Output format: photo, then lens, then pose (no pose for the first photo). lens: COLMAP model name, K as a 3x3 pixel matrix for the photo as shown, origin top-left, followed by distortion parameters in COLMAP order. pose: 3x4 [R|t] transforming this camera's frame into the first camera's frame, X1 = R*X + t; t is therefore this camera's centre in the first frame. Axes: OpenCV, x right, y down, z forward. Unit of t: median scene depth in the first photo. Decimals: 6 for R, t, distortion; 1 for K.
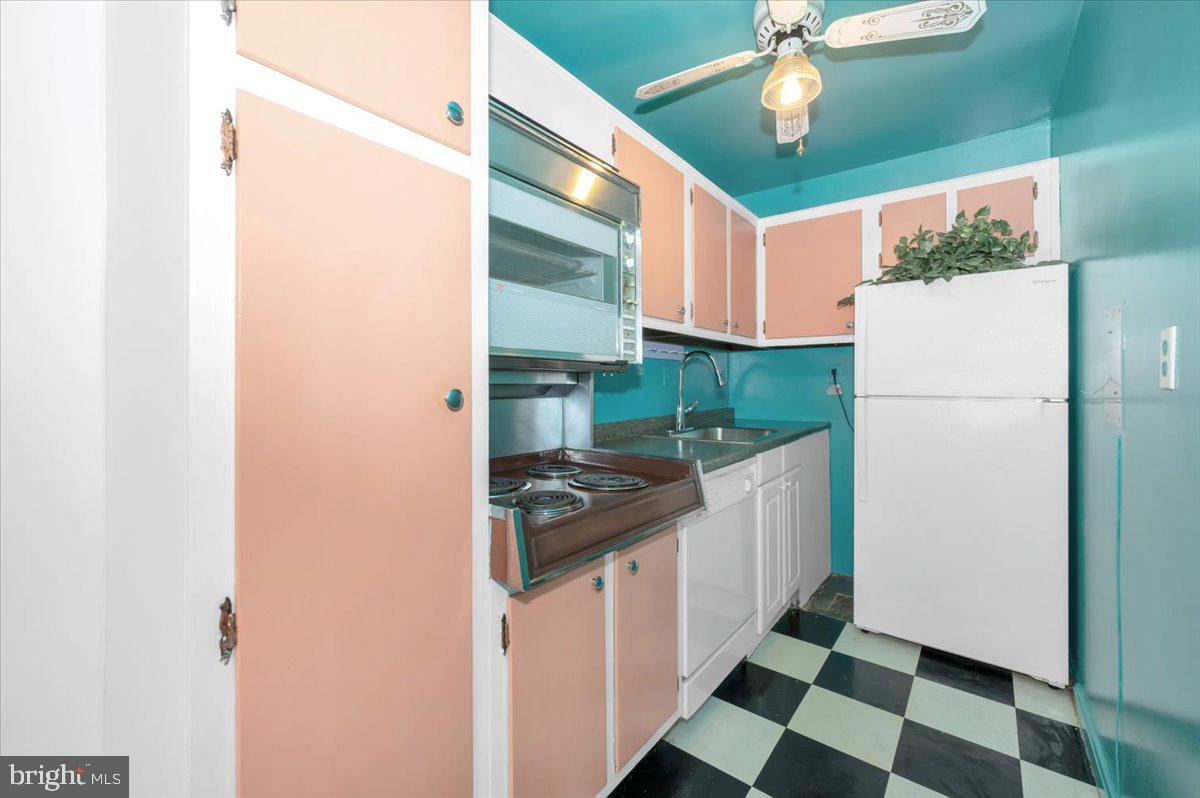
lens RADIAL K [[487.4, 0, 596.5], [0, 487.4, 381.6], [0, 0, 1]] dist [0.000177, -0.000420]
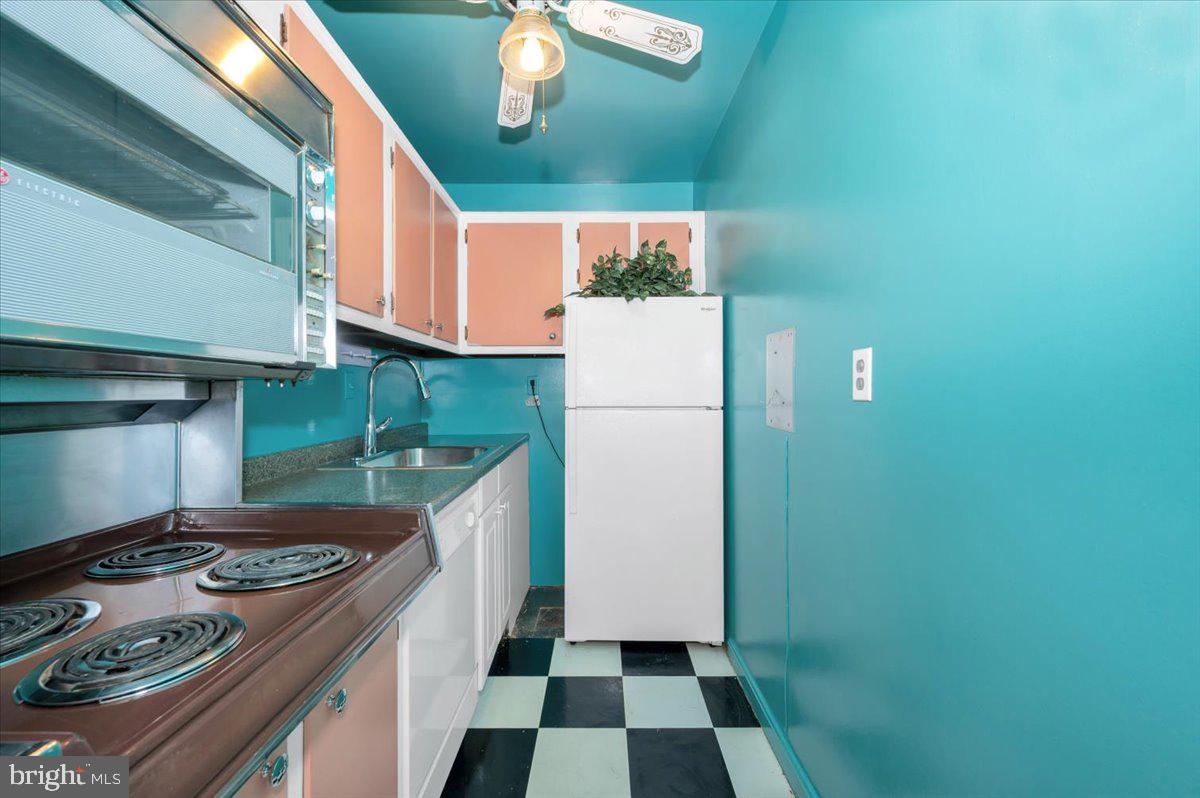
lens RADIAL K [[487.4, 0, 600.9], [0, 487.4, 386.6], [0, 0, 1]] dist [0.000177, -0.000420]
pose [[0.784018, 0.003768, 0.620727, -0.030391], [0.002564, 0.999953, -0.009309, -0.003943], [-0.620733, 0.008889, 0.783972, 0.207136]]
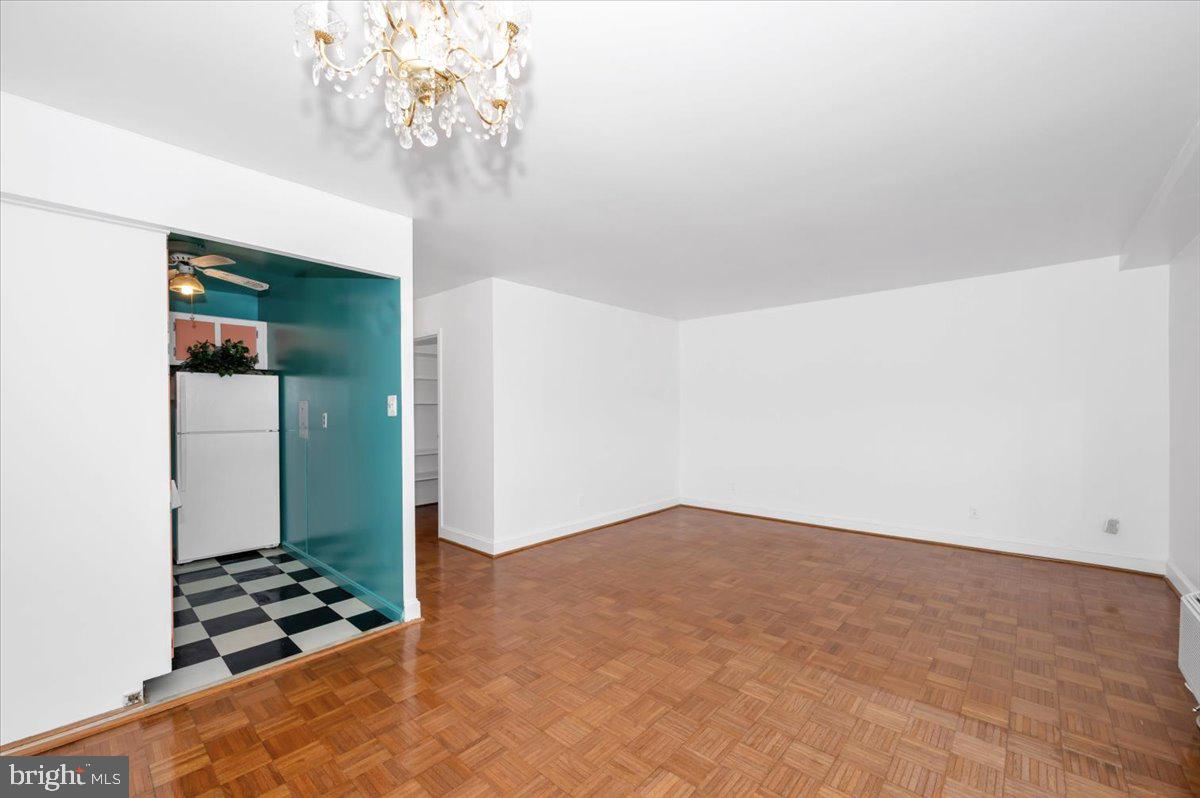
lens RADIAL K [[487.4, 0, 600.3], [0, 487.4, 409.8], [0, 0, 1]] dist [0.000177, -0.000420]
pose [[0.071863, -0.011343, 0.997350, -1.279435], [0.005755, 0.999923, 0.010958, -0.076737], [-0.997398, 0.004952, 0.071923, -0.751526]]
